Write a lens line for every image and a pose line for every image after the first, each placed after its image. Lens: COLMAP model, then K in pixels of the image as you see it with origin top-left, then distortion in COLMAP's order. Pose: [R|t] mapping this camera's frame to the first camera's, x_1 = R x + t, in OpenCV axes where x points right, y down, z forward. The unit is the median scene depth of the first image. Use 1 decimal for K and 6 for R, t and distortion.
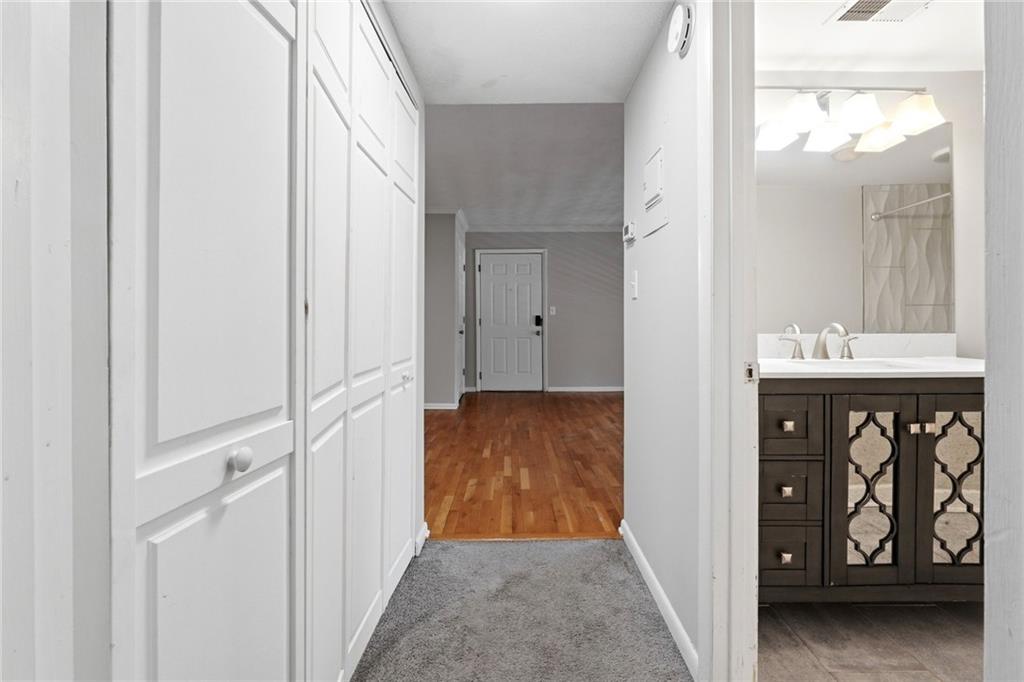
lens RADIAL K [[449.0, 0, 509.5], [0, 449.0, 319.1], [0, 0, 1]] dist [-0.020083, 0.007273]
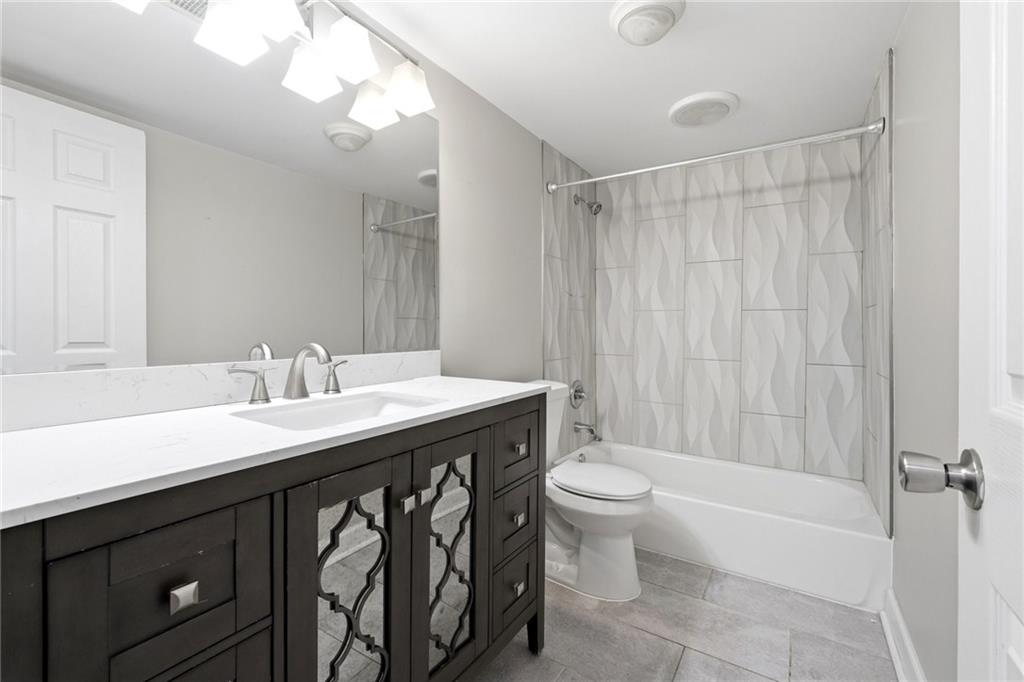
lens RADIAL K [[435.8, 0, 514.4], [0, 435.8, 330.7], [0, 0, 1]] dist [-0.022448, 0.008234]
pose [[0.546705, -0.001318, 0.837324, 0.348808], [-0.003853, 0.999984, 0.004090, -0.013140], [-0.837316, -0.005462, 0.546691, 0.393438]]
